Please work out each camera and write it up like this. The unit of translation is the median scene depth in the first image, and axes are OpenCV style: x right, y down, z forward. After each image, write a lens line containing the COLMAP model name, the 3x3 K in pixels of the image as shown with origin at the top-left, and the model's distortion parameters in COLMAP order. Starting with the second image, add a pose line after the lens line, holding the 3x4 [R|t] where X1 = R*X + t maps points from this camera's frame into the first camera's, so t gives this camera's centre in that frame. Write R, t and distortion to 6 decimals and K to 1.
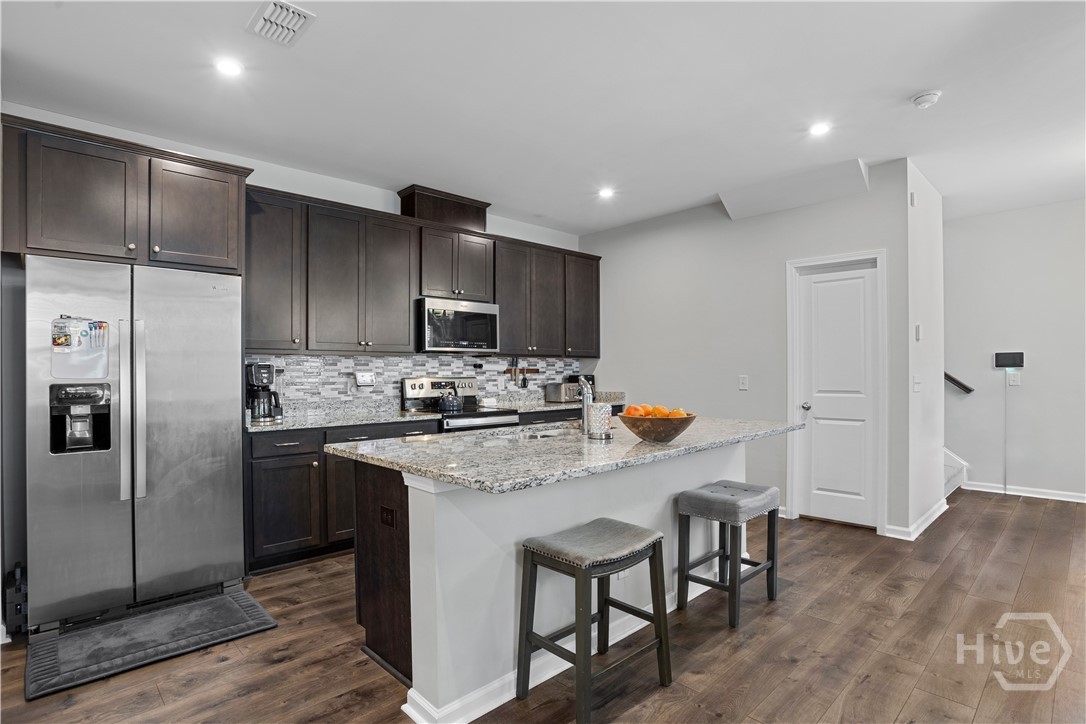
lens RADIAL K [[552.8, 0, 543.0], [0, 552.8, 362.0], [0, 0, 1]] dist [-0.048563, 0.019169]
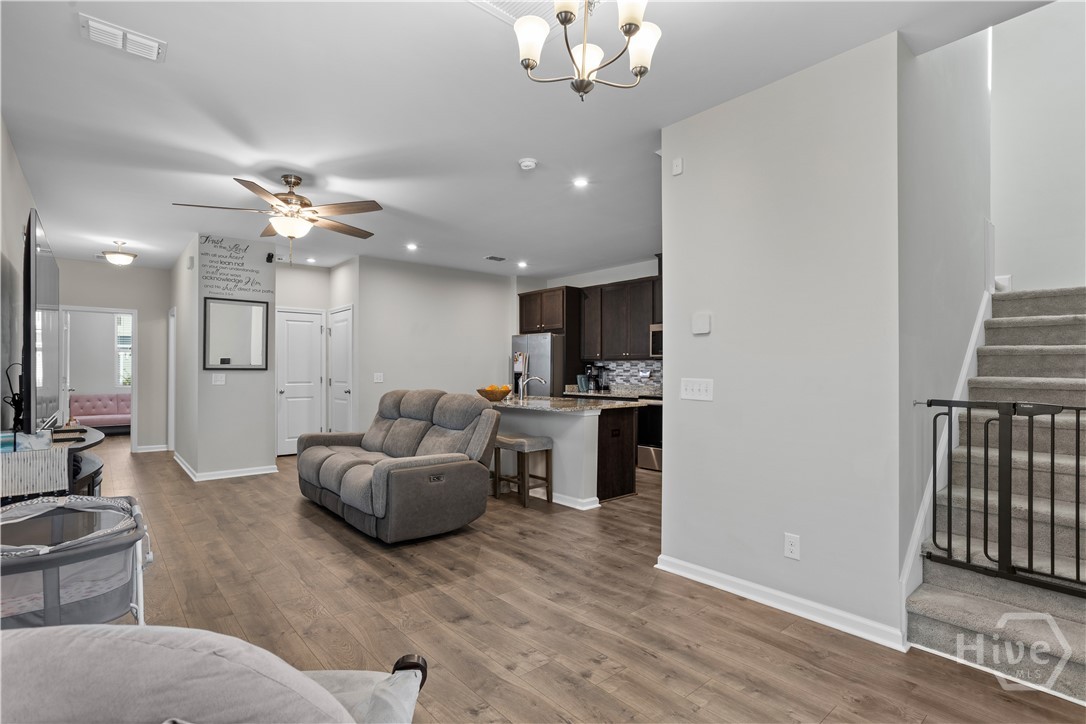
lens RADIAL K [[528.0, 0, 542.0], [0, 528.0, 370.2], [0, 0, 1]] dist [-0.046038, 0.032160]
pose [[-0.064553, 0.007086, -0.997889, 1.230630], [0.015605, 0.999860, 0.006090, 0.003452], [0.997792, -0.015179, -0.064655, 0.701841]]
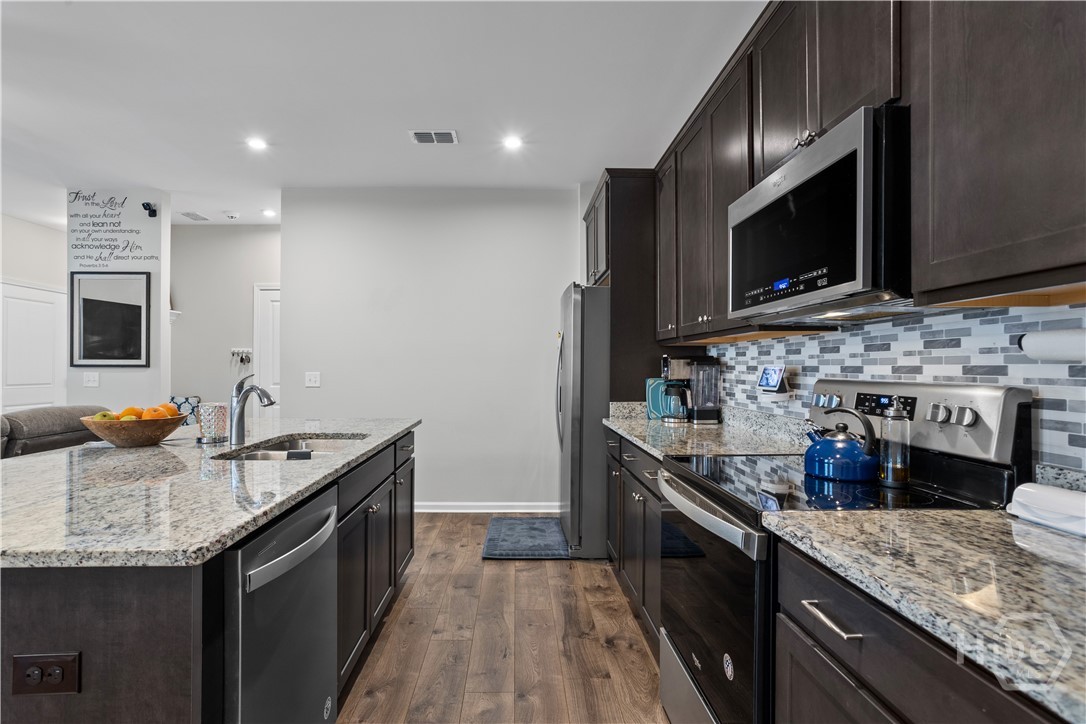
lens RADIAL K [[537.8, 0, 516.9], [0, 537.8, 361.2], [0, 0, 1]] dist [-0.040644, 0.035164]
pose [[-0.693868, -0.002776, -0.720097, 0.209440], [0.015461, 0.999705, -0.018752, 0.017531], [0.719936, -0.024145, -0.693620, 1.063926]]
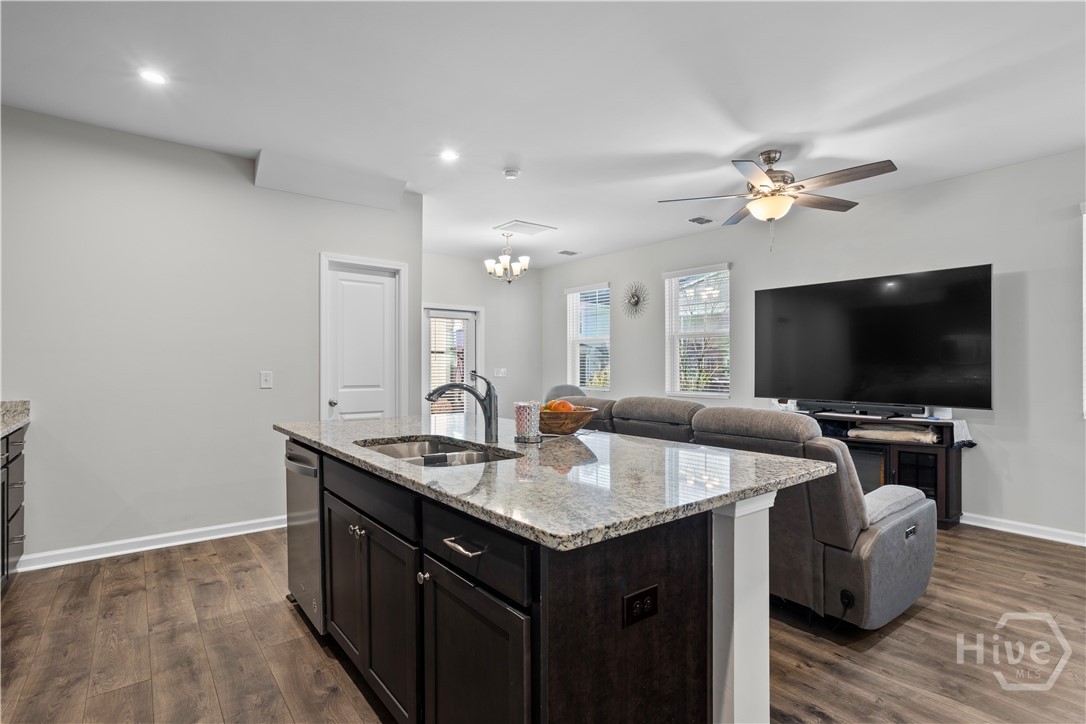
lens RADIAL K [[528.0, 0, 542.0], [0, 528.0, 370.2], [0, 0, 1]] dist [-0.046038, 0.032160]
pose [[0.105814, -0.000858, 0.994386, -0.400972], [-0.019692, 0.999802, 0.002959, 0.011414], [-0.994191, -0.019894, 0.105776, 0.489224]]
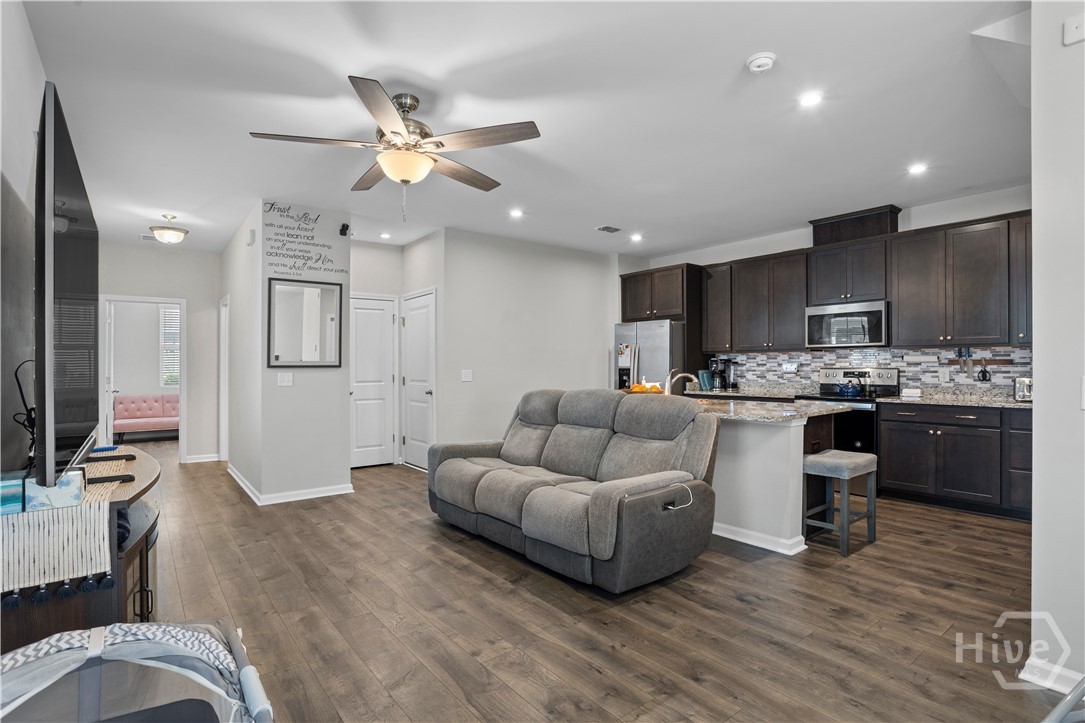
lens RADIAL K [[537.6, 0, 548.5], [0, 537.6, 362.5], [0, 0, 1]] dist [-0.058299, 0.027653]
pose [[-0.109551, 0.002765, -0.993977, 1.006938], [0.023893, 0.999715, 0.000148, 0.000472], [0.993694, -0.023733, -0.109586, 0.473351]]
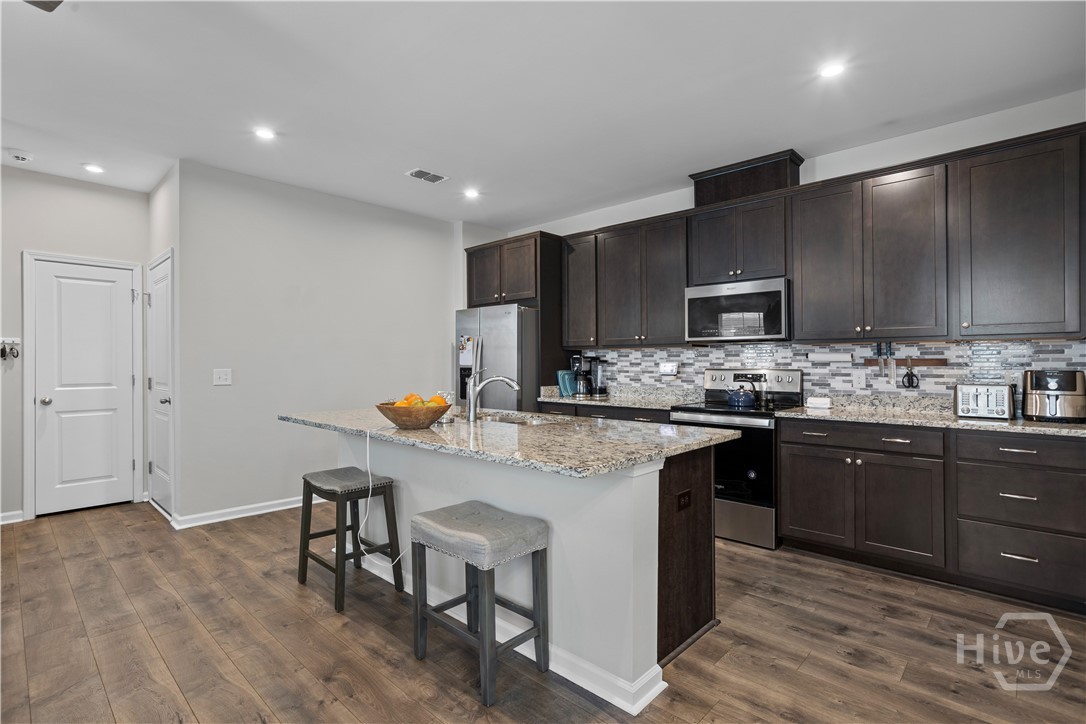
lens RADIAL K [[531.7, 0, 546.7], [0, 531.7, 343.6], [0, 0, 1]] dist [-0.050121, 0.032919]
pose [[0.046012, -0.030082, -0.998488, 0.655598], [0.016455, 0.999434, -0.029353, 0.006494], [0.998805, -0.015079, 0.046481, 0.634276]]
